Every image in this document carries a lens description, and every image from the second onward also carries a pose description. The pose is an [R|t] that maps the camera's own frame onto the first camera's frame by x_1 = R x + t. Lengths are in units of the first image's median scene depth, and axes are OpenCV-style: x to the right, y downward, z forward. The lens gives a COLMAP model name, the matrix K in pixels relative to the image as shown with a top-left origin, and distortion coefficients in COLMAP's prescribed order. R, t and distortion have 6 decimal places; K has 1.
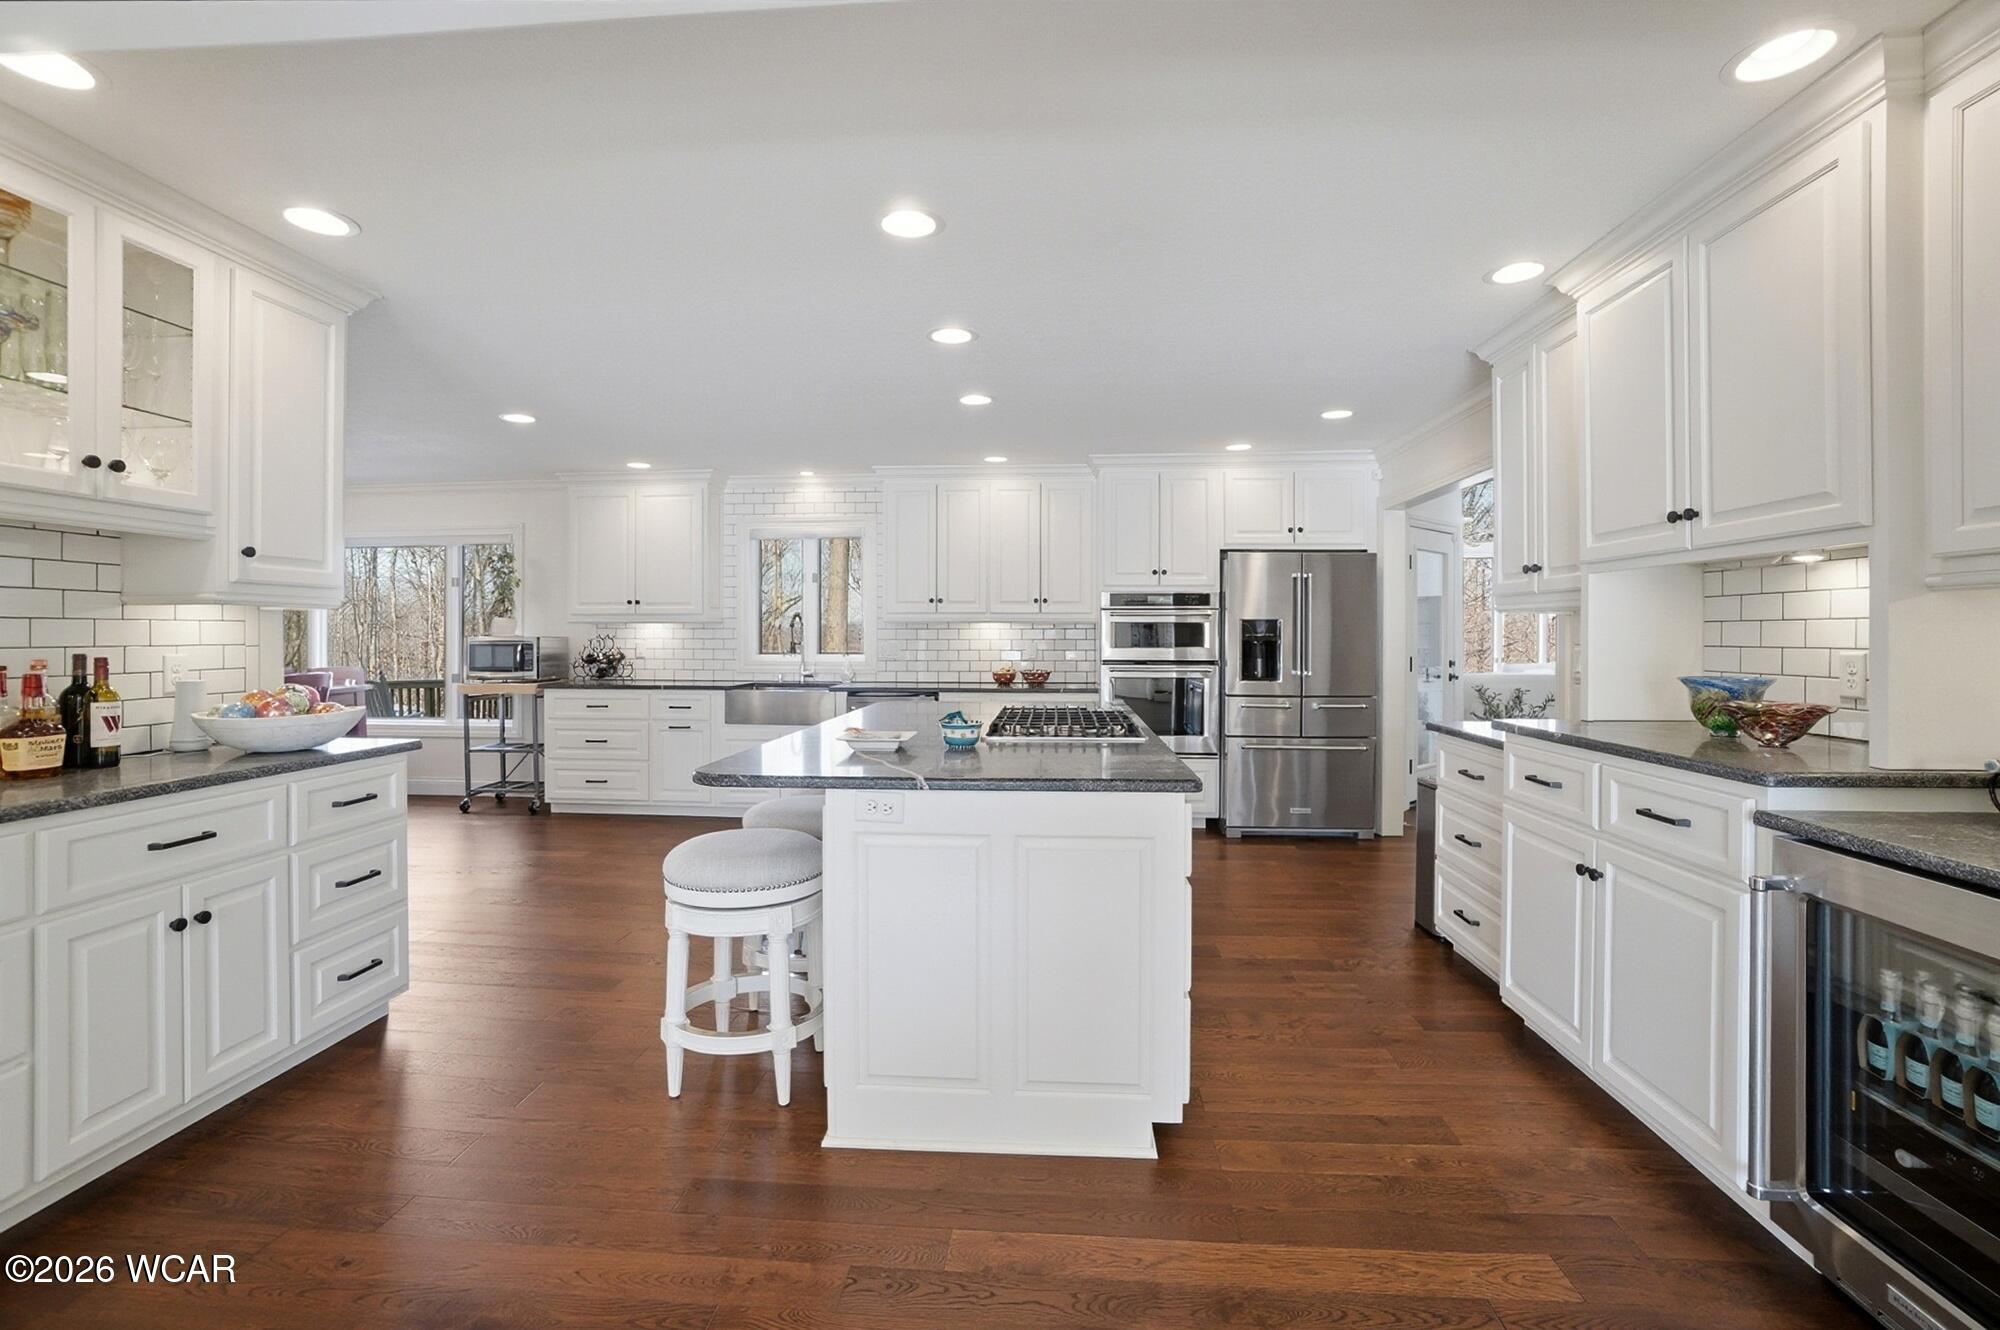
lens RADIAL K [[890.7, 0, 999.6], [0, 890.7, 646.8], [0, 0, 1]] dist [0.000606, 0.000001]
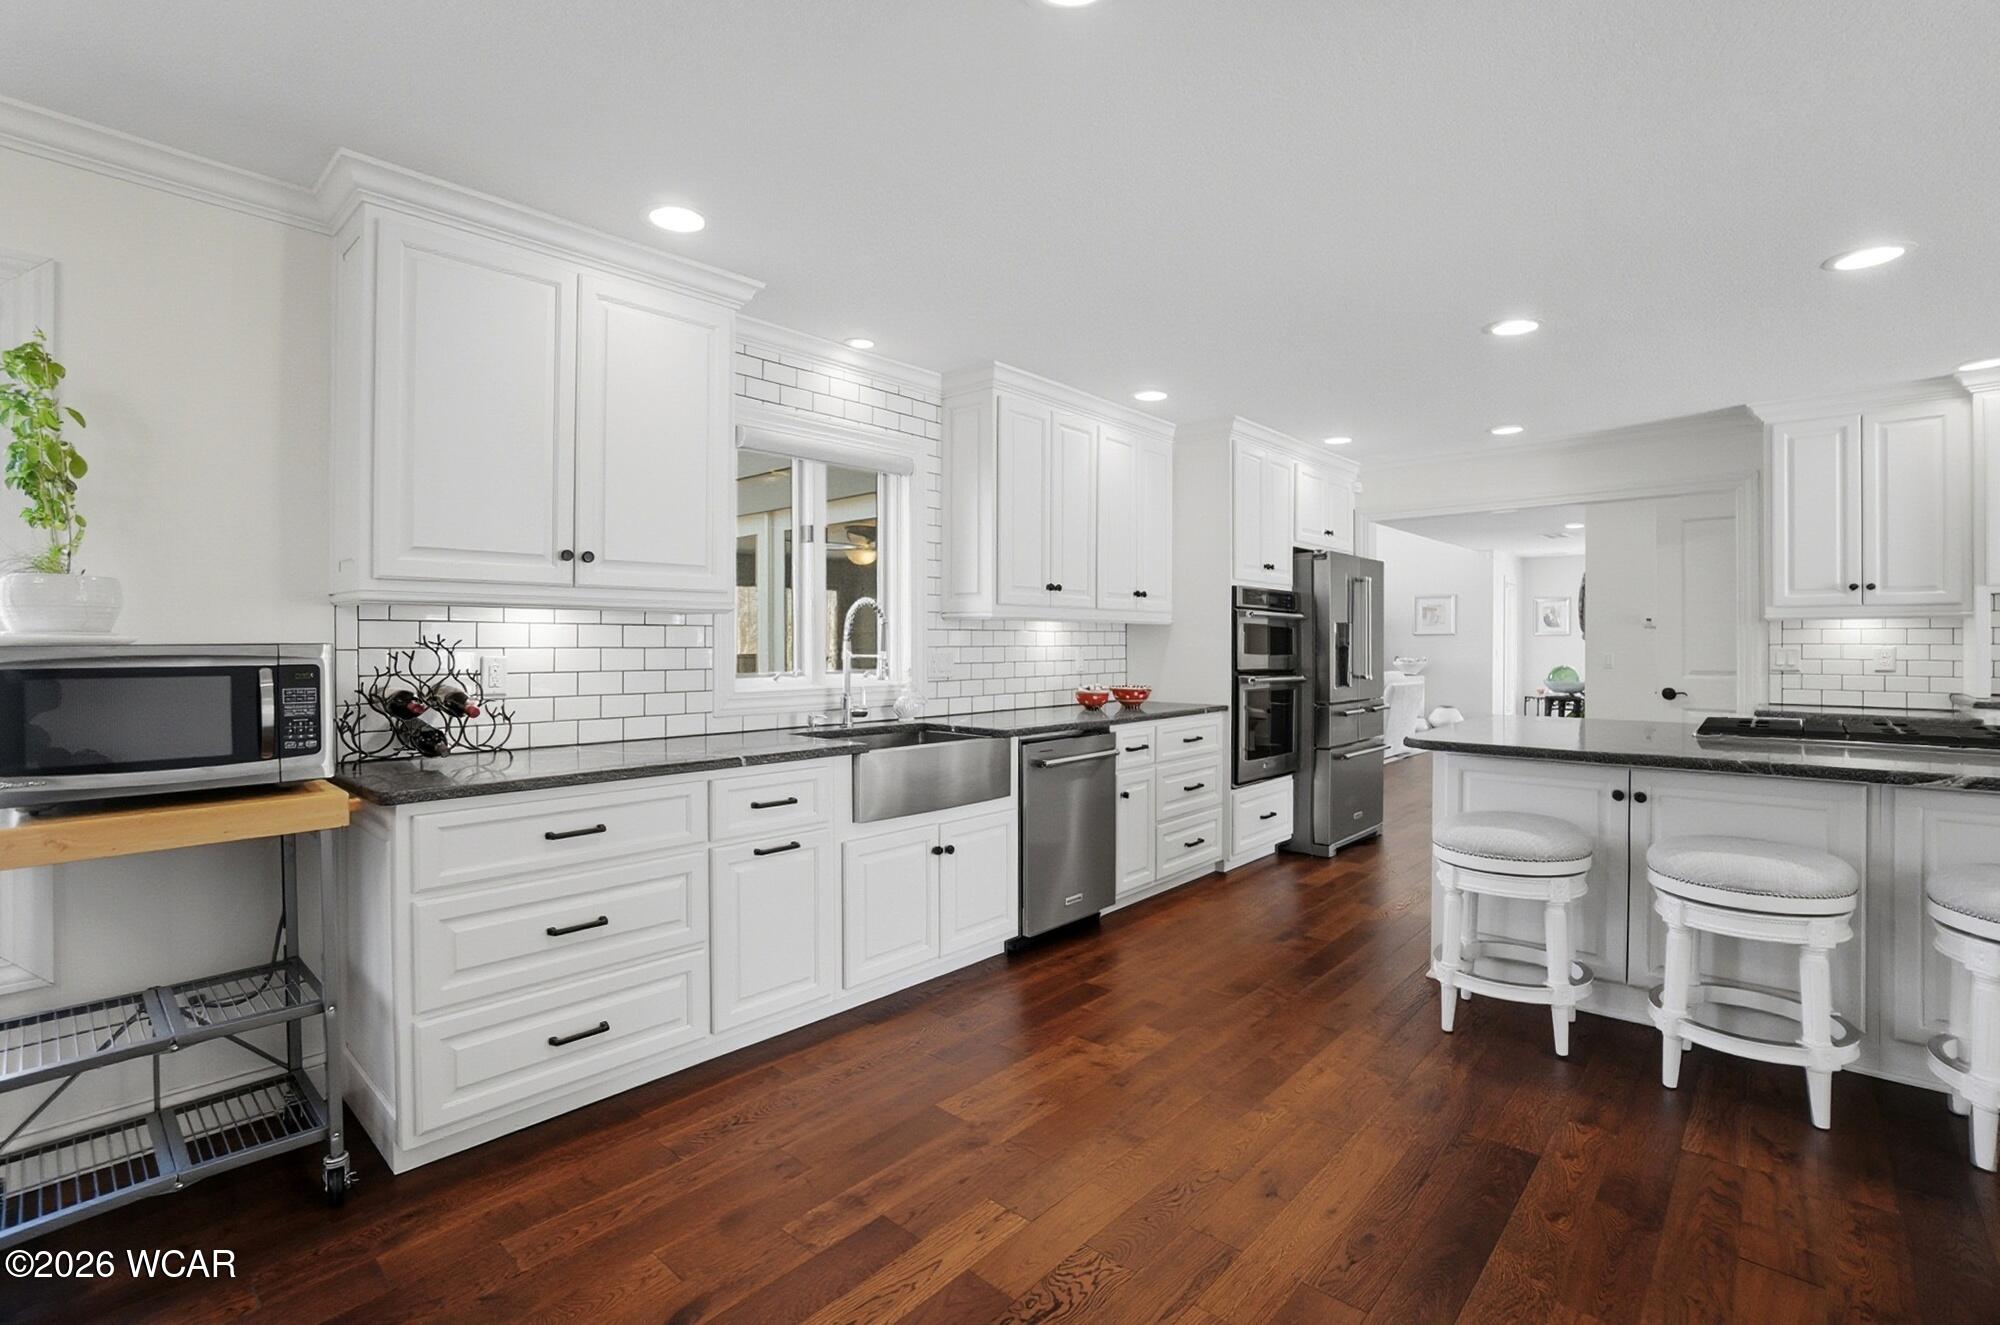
lens RADIAL K [[890.7, 0, 1001.1], [0, 890.7, 654.5], [0, 0, 1]] dist [0.000606, 0.000001]
pose [[0.618916, -0.011806, 0.785369, -0.585905], [0.012214, 0.999911, 0.005406, -0.005783], [-0.785362, 0.006247, 0.619005, 0.588822]]
